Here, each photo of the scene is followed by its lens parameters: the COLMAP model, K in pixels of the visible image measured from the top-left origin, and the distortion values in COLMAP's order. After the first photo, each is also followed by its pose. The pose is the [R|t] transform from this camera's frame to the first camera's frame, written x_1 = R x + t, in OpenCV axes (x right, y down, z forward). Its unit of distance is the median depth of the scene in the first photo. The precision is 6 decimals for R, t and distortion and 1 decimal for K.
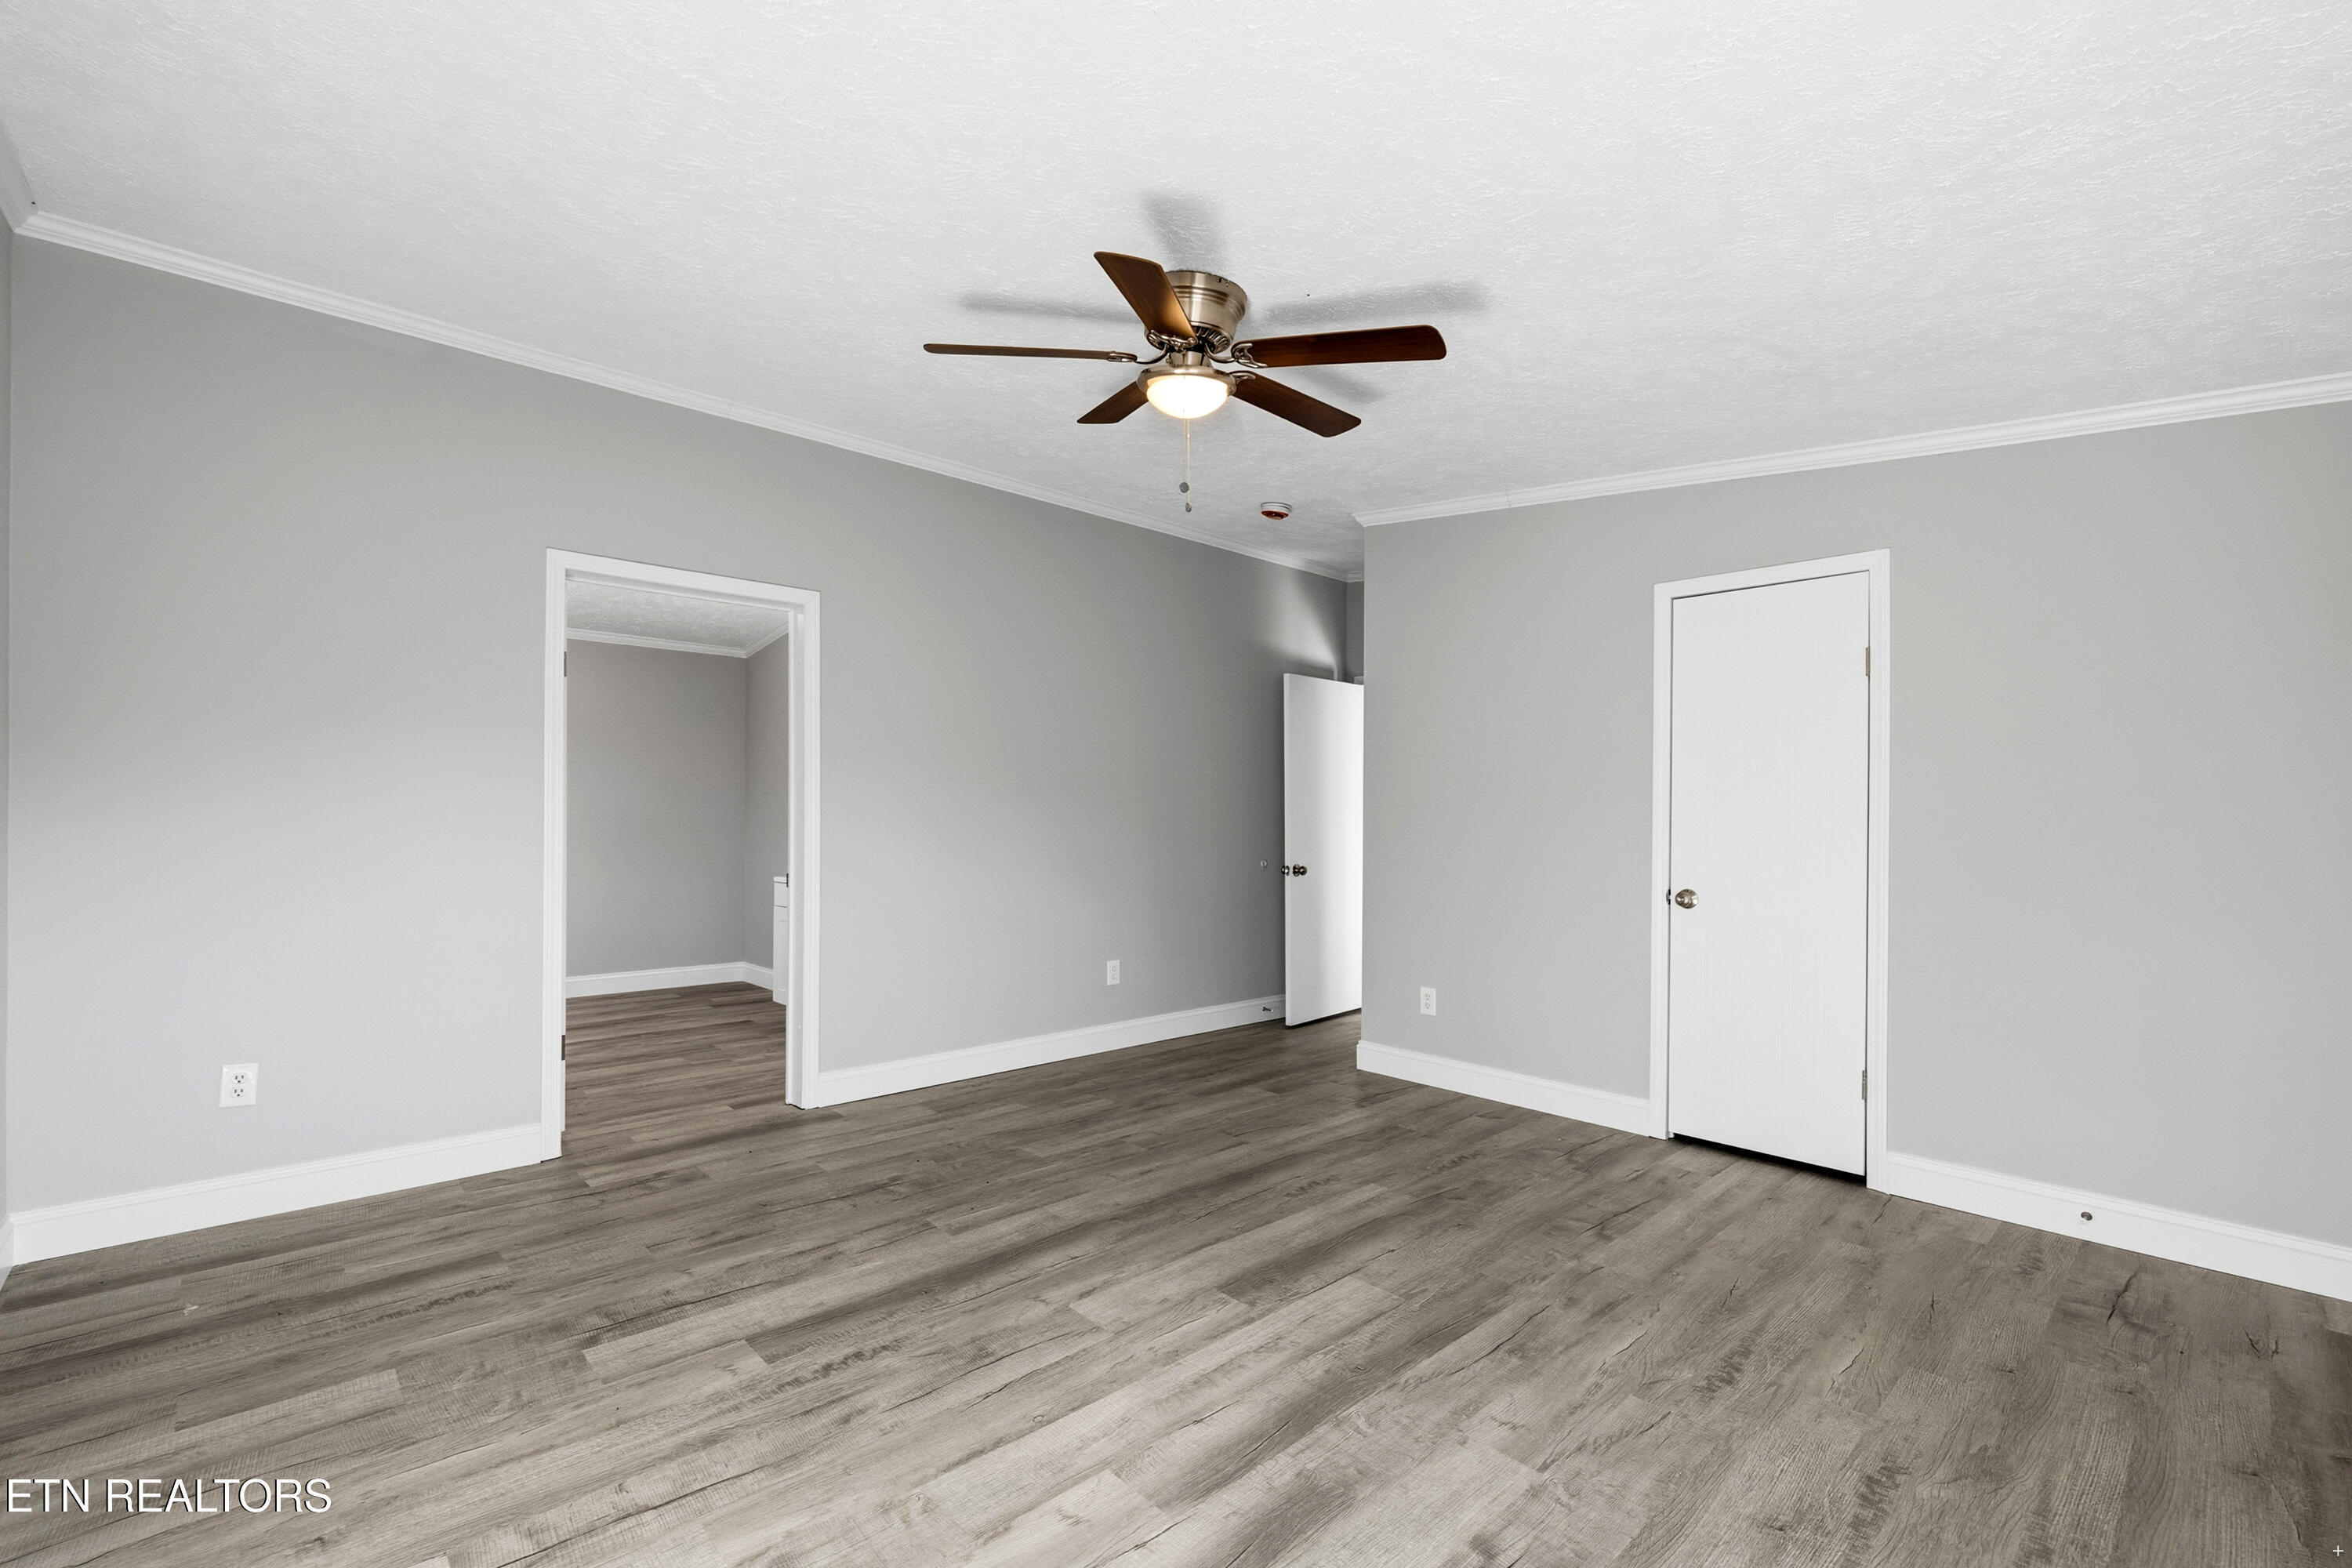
lens RADIAL K [[992.5, 0, 1174.6], [0, 992.5, 789.6], [0, 0, 1]] dist [-0.003329, -0.000324]
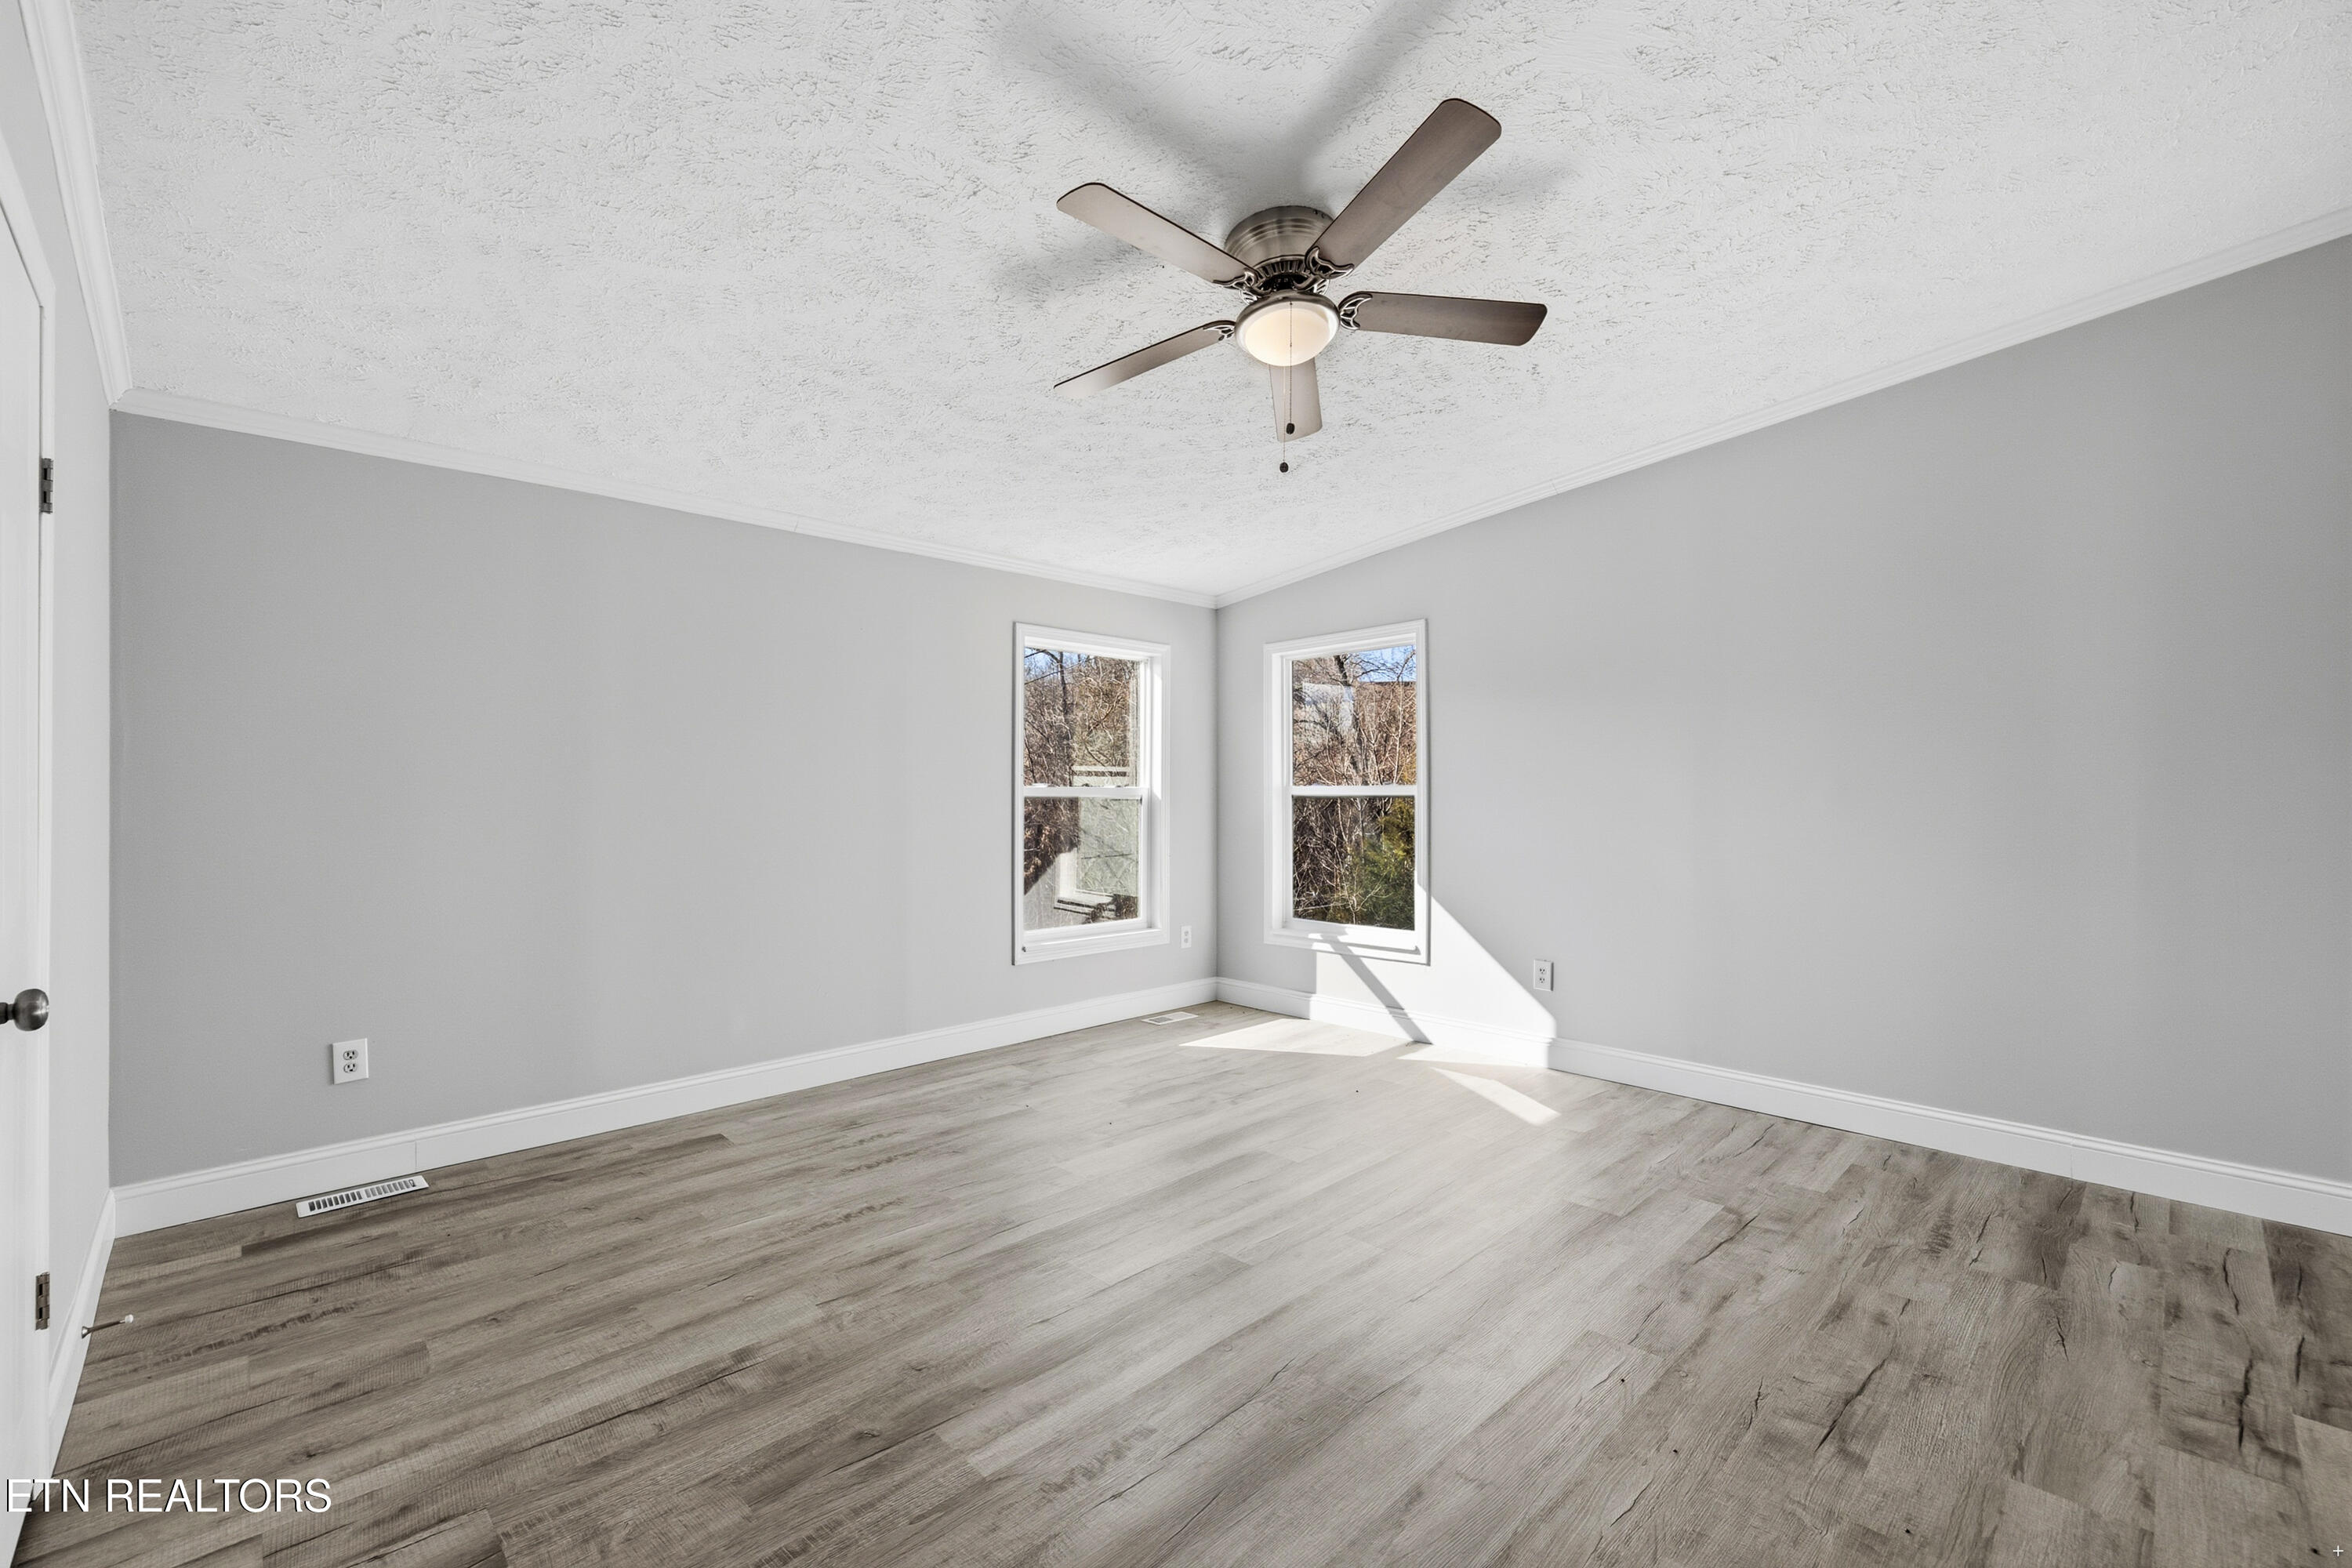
lens RADIAL K [[992.5, 0, 1174.6], [0, 992.5, 789.6], [0, 0, 1]] dist [-0.003329, -0.000324]
pose [[-0.999784, -0.005239, -0.020090, 0.135227], [-0.004647, 0.999557, -0.029389, 0.046882], [0.020235, -0.029290, -0.999366, 1.940229]]
